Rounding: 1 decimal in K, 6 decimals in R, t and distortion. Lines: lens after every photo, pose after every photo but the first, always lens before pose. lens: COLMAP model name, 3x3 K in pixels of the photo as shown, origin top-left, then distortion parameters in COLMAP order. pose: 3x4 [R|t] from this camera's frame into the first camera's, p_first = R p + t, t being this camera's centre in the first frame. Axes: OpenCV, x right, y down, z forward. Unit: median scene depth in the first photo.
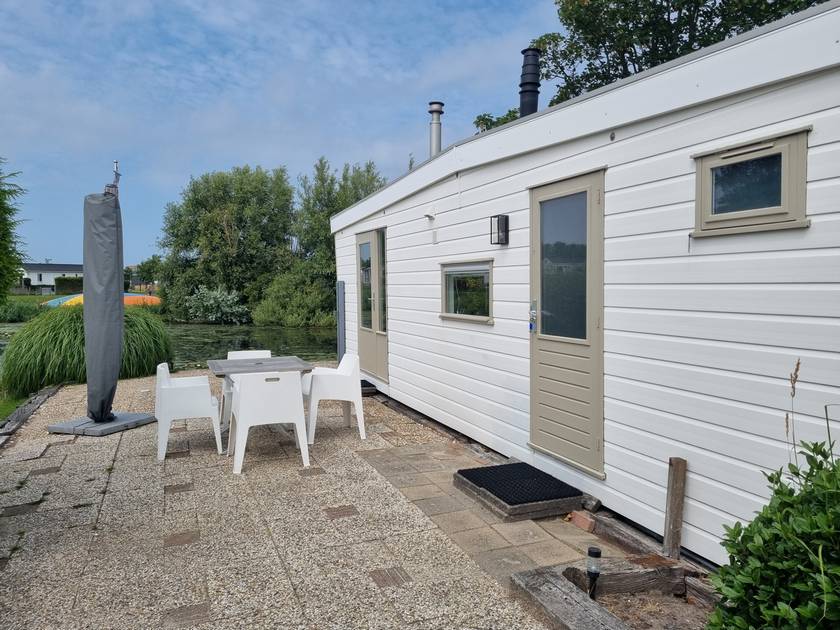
lens RADIAL K [[640.4, 0, 420.0], [0, 640.4, 315.0], [0, 0, 1]] dist [0.034292, -0.000527]
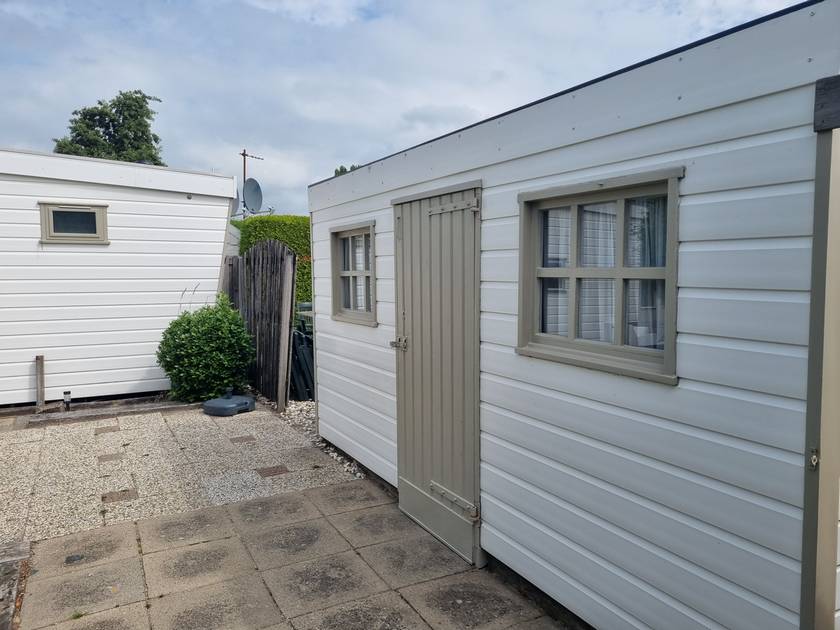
lens RADIAL K [[633.4, 0, 420.0], [0, 633.4, 315.0], [0, 0, 1]] dist [0.026398, -0.000486]
pose [[-0.097224, -0.059165, 0.993502, -1.400508], [0.050859, 0.996632, 0.064329, 0.029951], [-0.993962, 0.056783, -0.093888, 0.025461]]
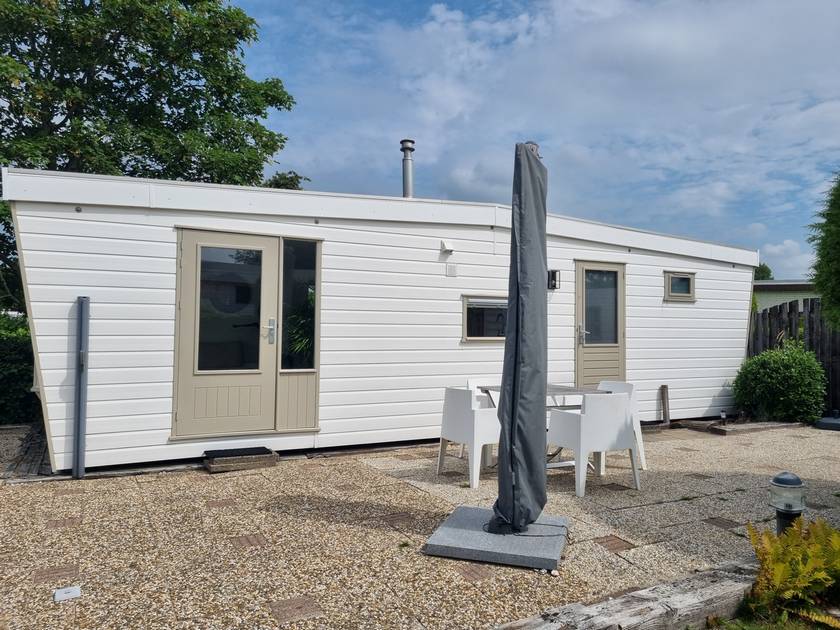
lens RADIAL K [[633.4, 0, 420.0], [0, 633.4, 315.0], [0, 0, 1]] dist [0.026398, -0.000486]
pose [[-0.110482, 0.047282, 0.992753, -1.748451], [0.051395, 0.997803, -0.041803, -0.000608], [-0.992548, 0.046404, -0.112669, 1.931936]]
